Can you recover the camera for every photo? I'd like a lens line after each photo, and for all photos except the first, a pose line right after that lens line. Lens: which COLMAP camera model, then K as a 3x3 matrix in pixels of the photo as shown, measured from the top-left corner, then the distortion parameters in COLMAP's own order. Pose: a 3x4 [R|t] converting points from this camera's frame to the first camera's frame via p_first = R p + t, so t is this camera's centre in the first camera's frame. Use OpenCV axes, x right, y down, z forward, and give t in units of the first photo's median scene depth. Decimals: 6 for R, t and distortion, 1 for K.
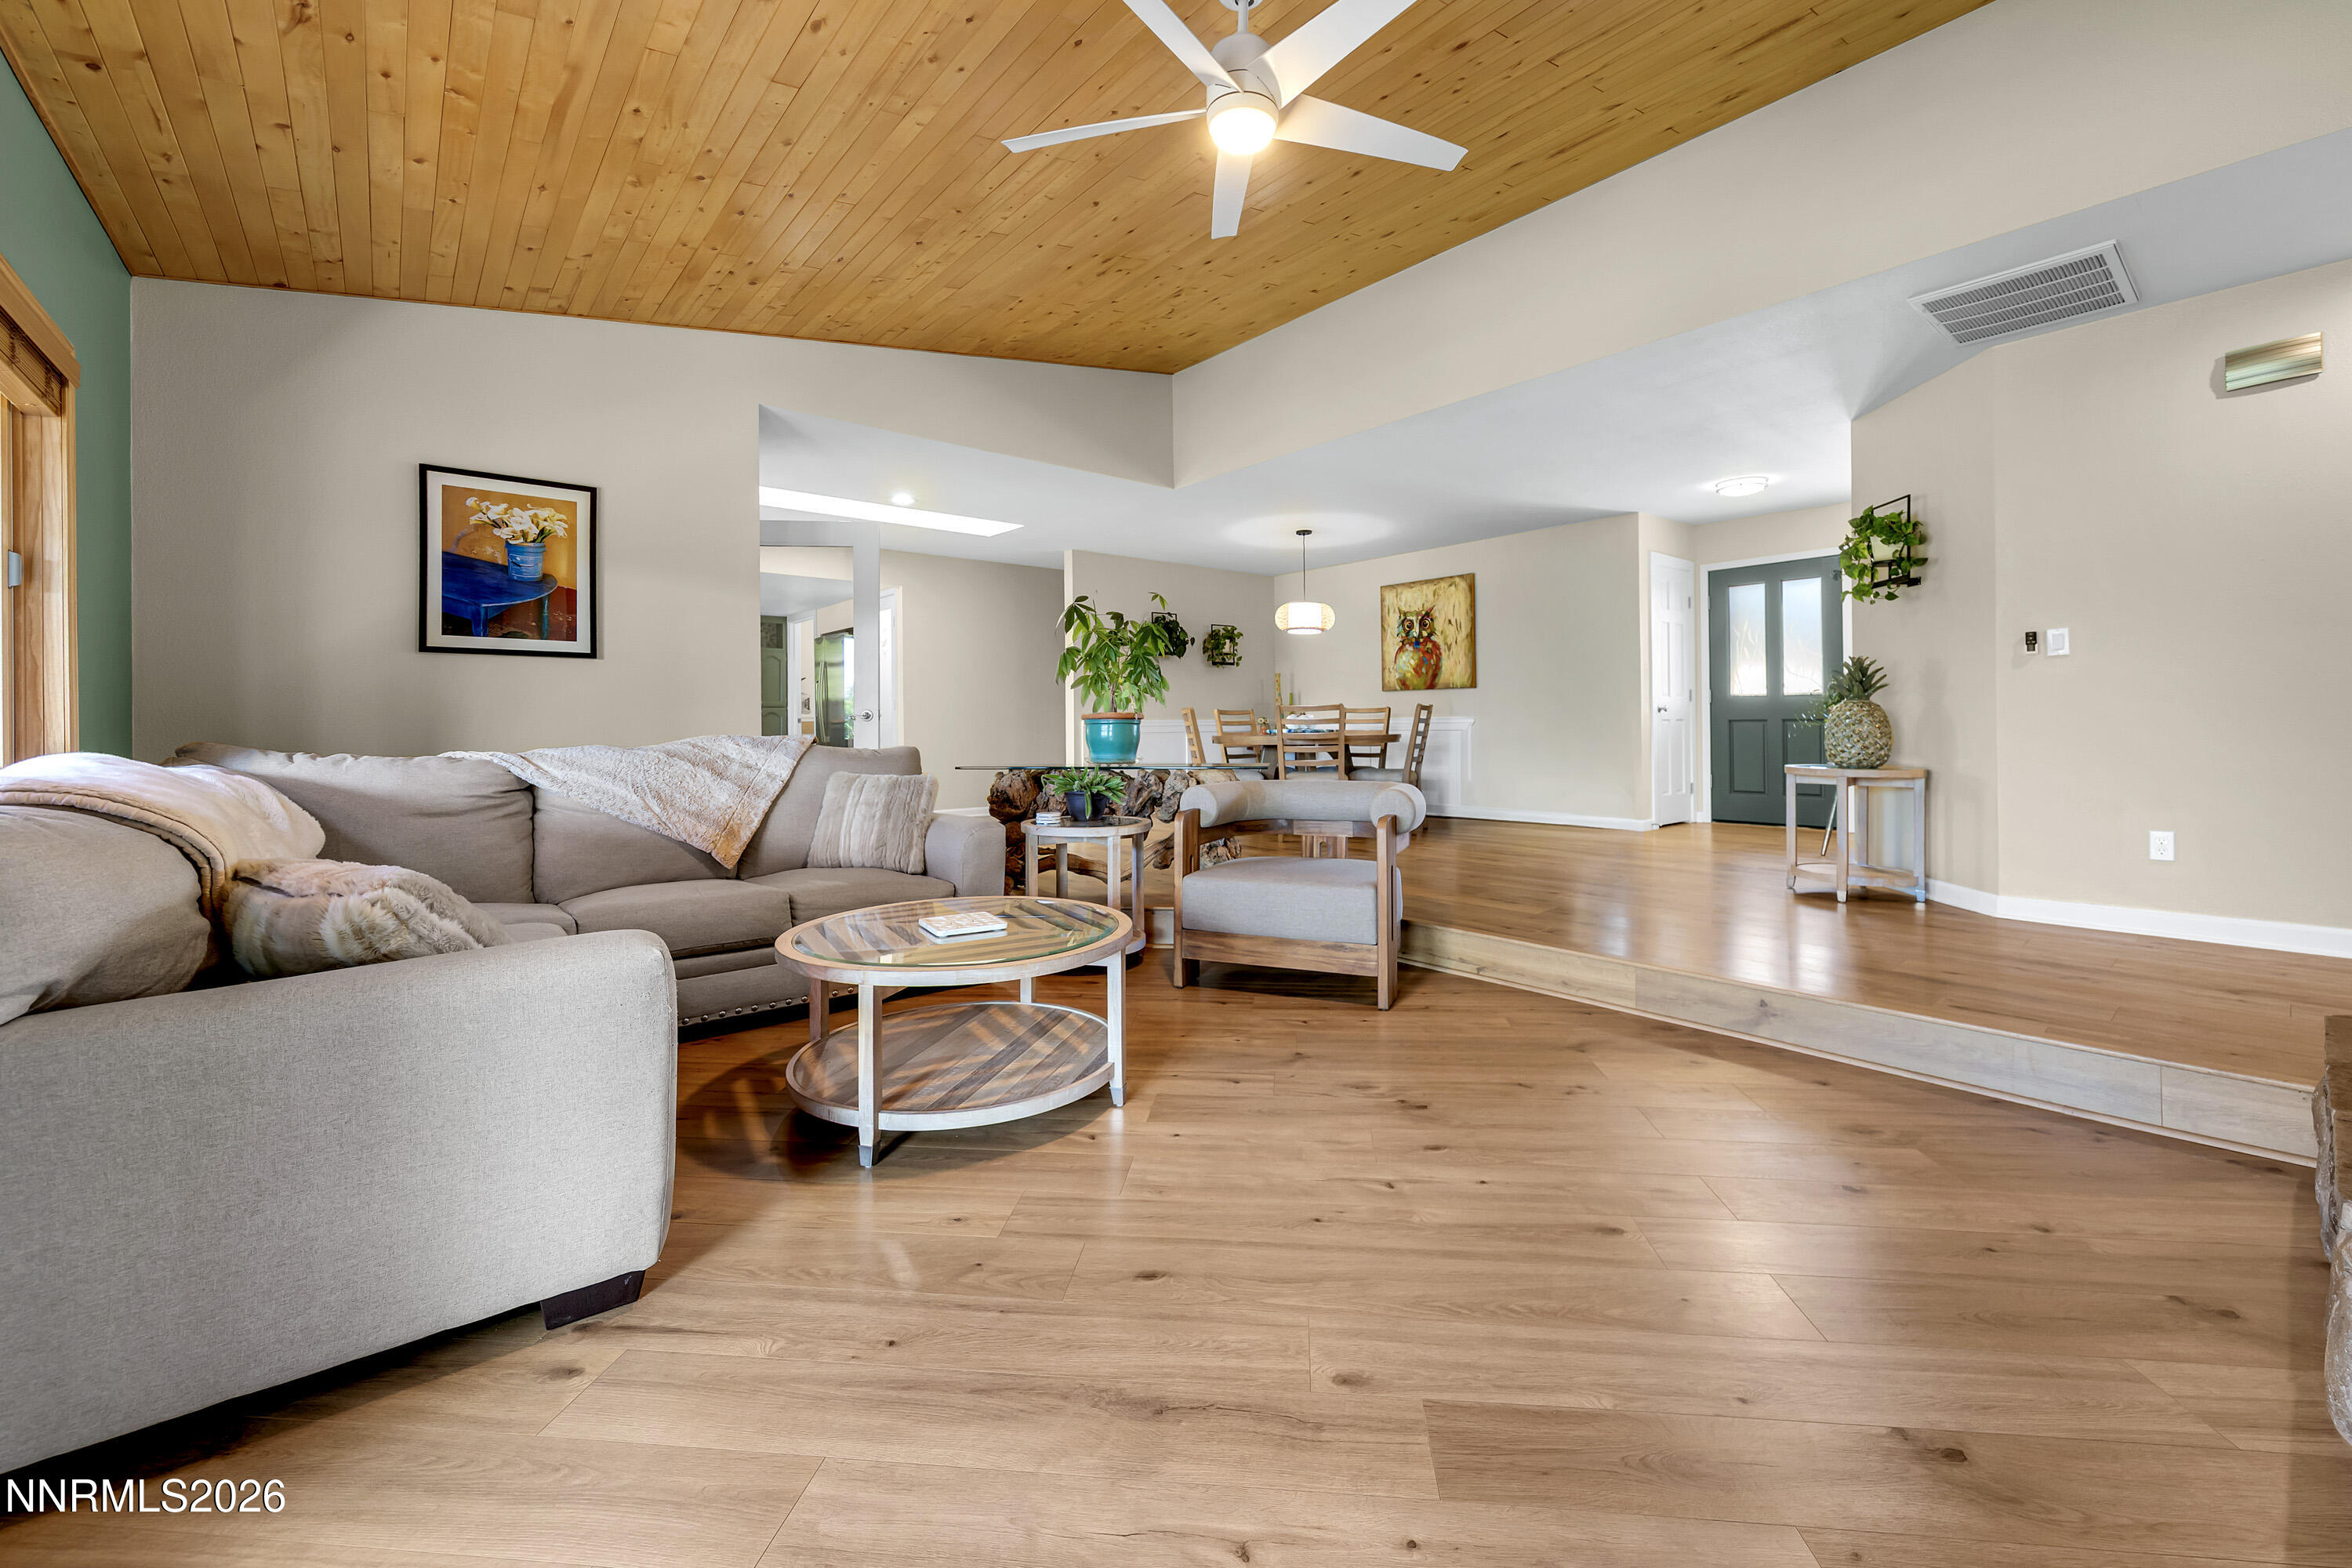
lens RADIAL K [[945.8, 0, 1210.8], [0, 945.8, 730.4], [0, 0, 1]] dist [0.007237, -0.001859]
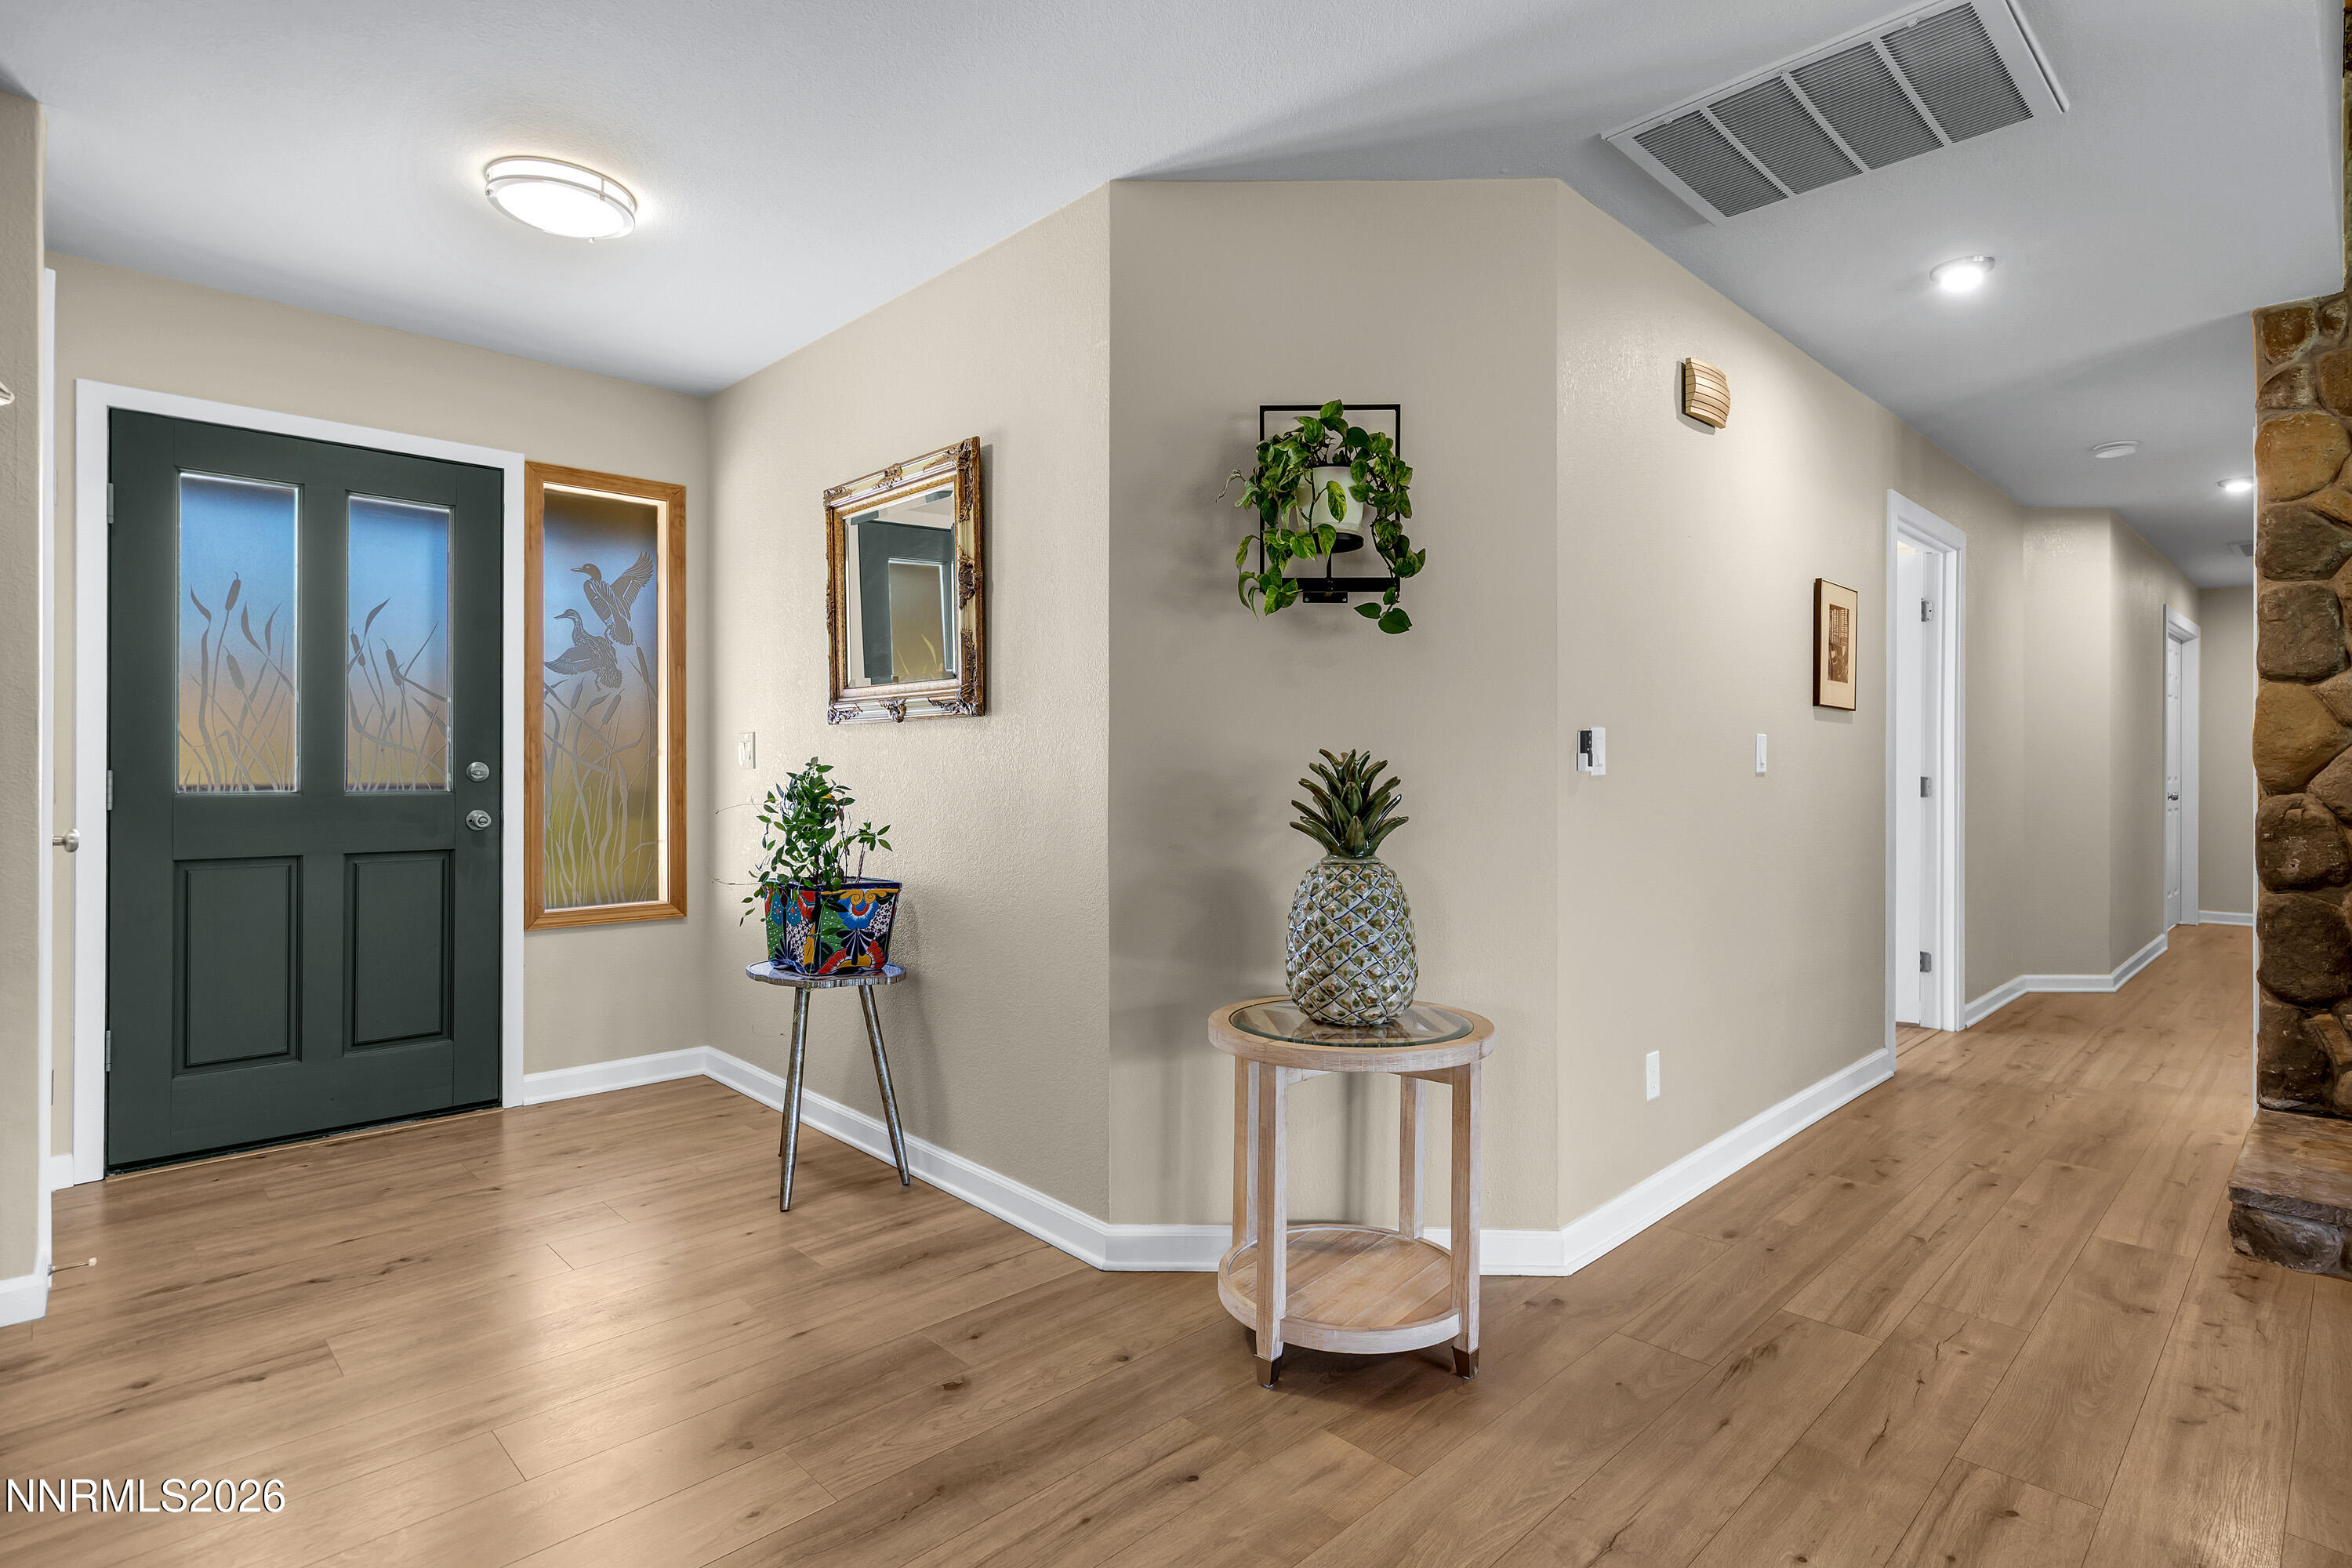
lens RADIAL K [[1152.8, 0, 1165.2], [0, 1152.8, 765.7], [0, 0, 1]] dist [0.000882, -0.000155]
pose [[-0.053730, 0.012153, 0.998482, 0.199031], [0.002417, 0.999925, -0.012041, -0.070648], [-0.998553, 0.001767, -0.053755, 1.198611]]
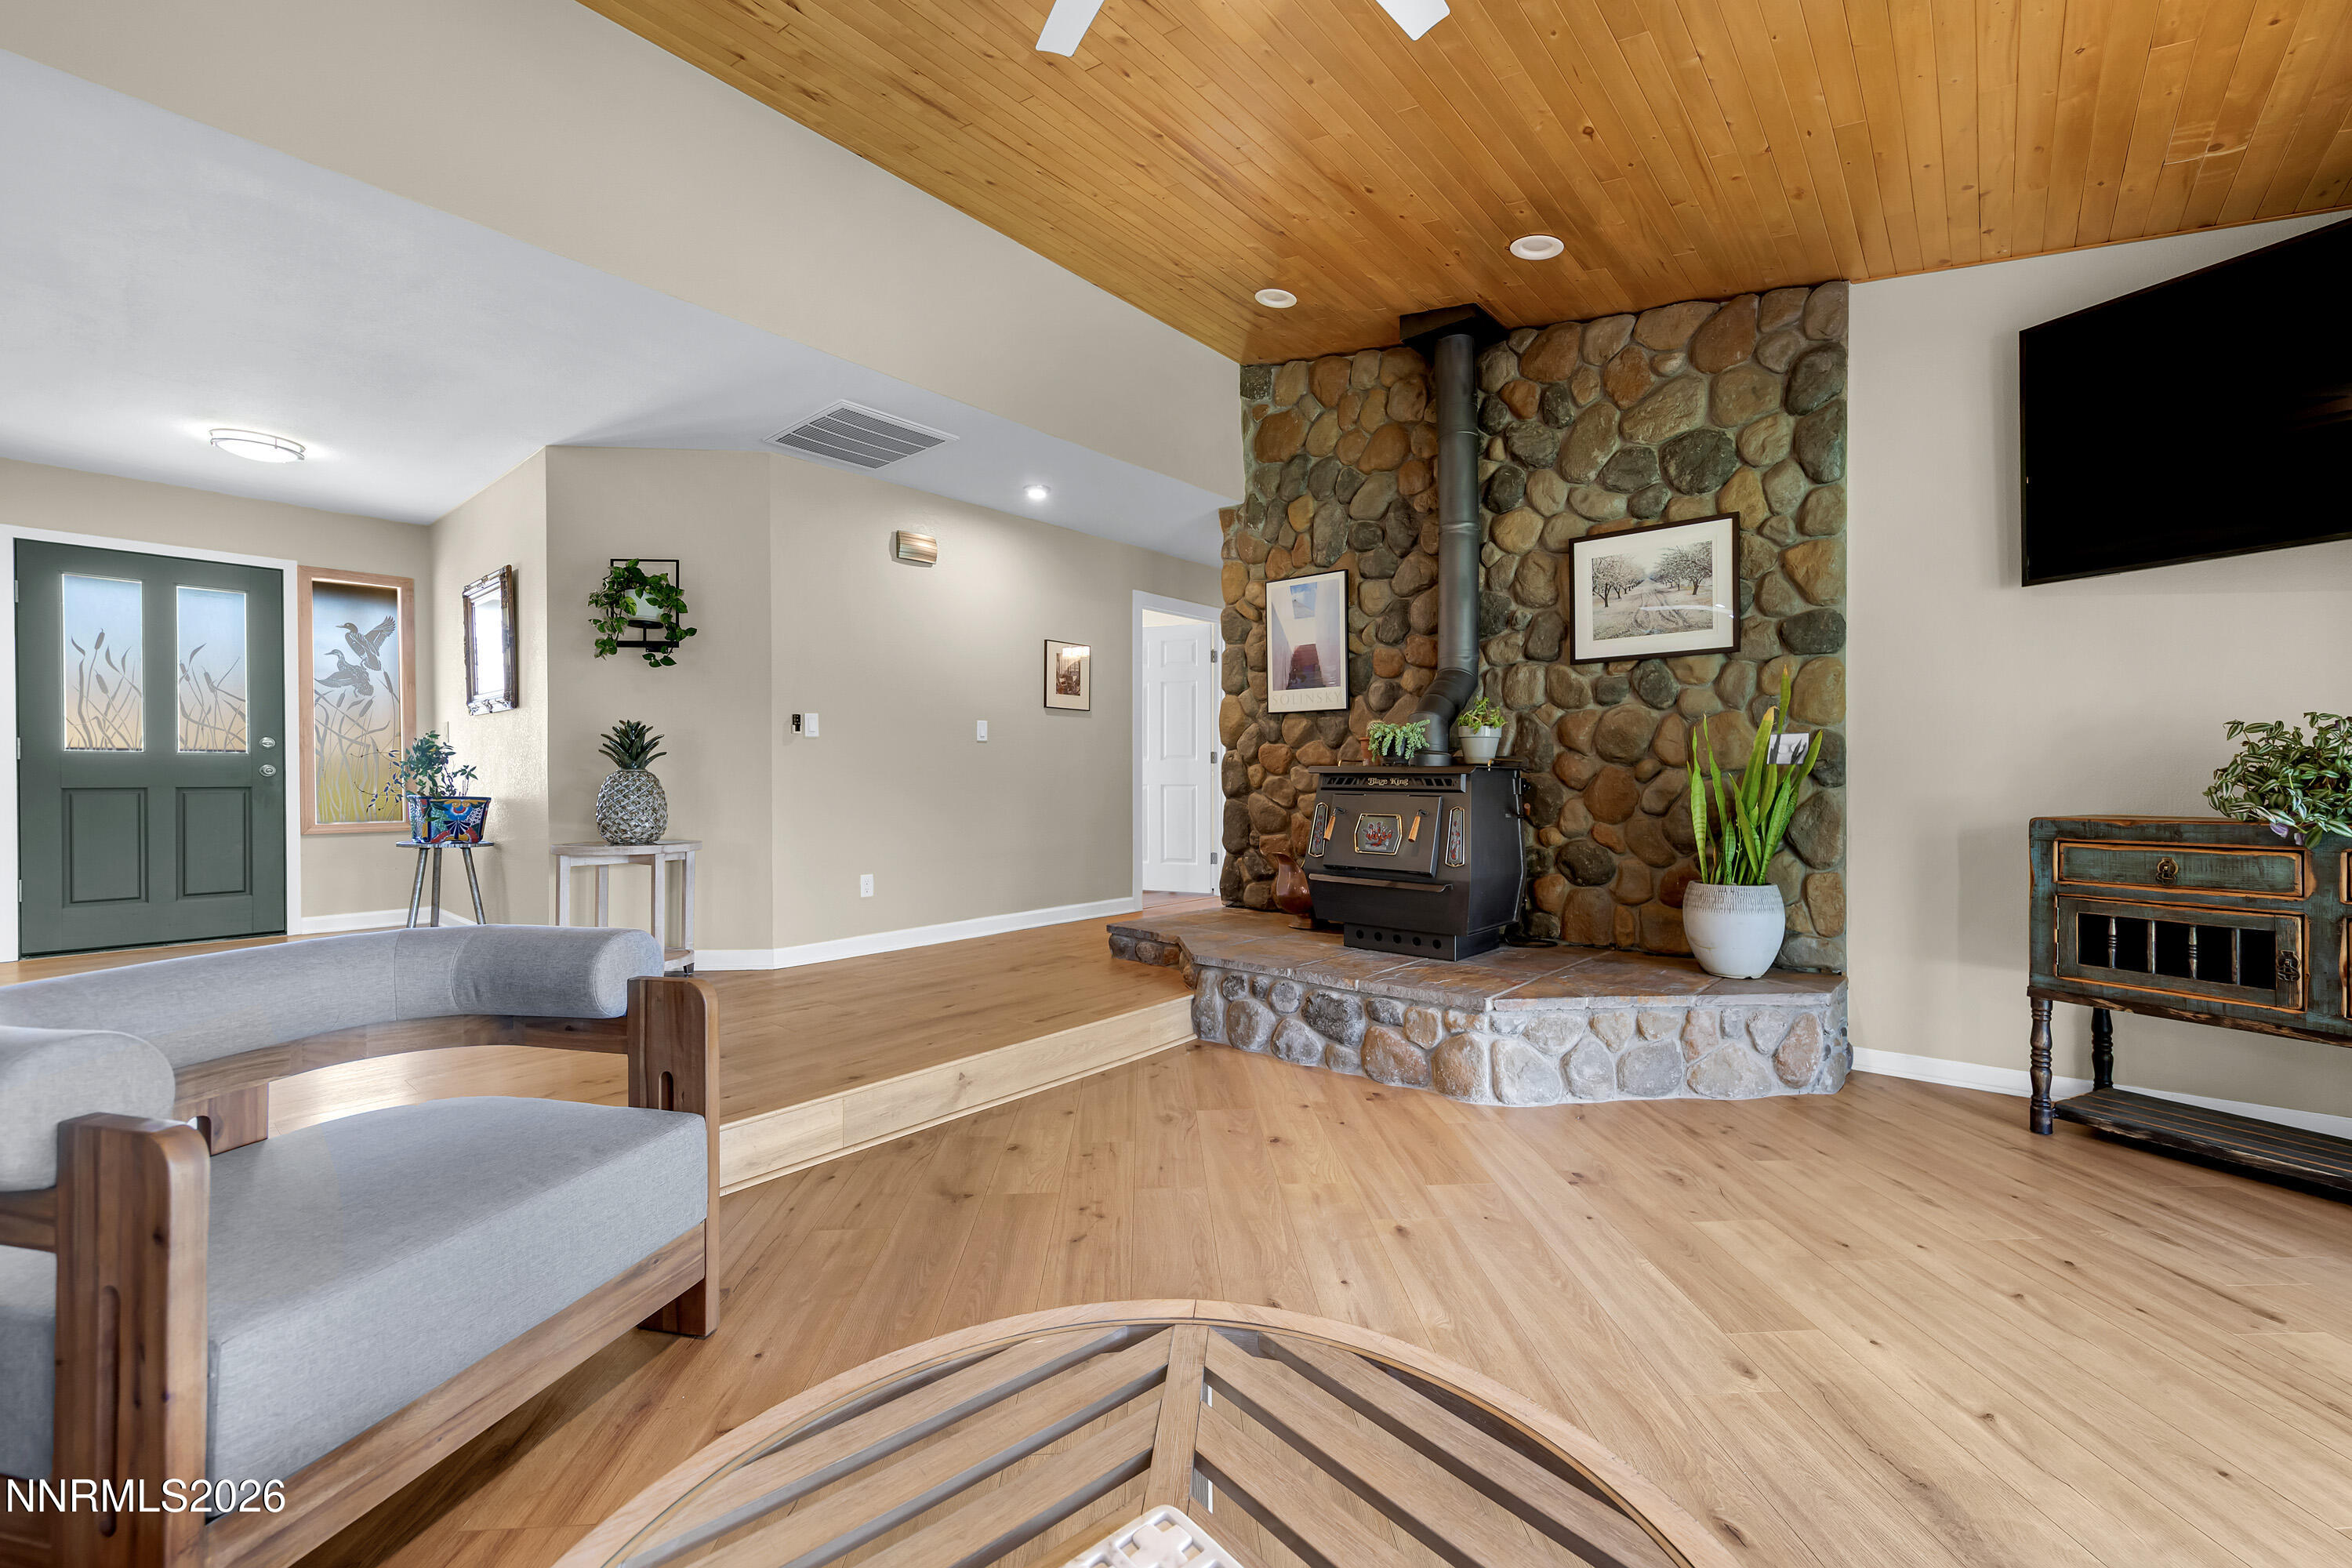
lens RADIAL K [[945.8, 0, 1194.8], [0, 945.8, 782.4], [0, 0, 1]] dist [0.007237, -0.001859]
pose [[-0.149336, 0.003469, 0.988780, -0.322381], [0.007667, 0.999968, -0.002350, -0.013649], [-0.988757, 0.007230, -0.149358, 0.651736]]
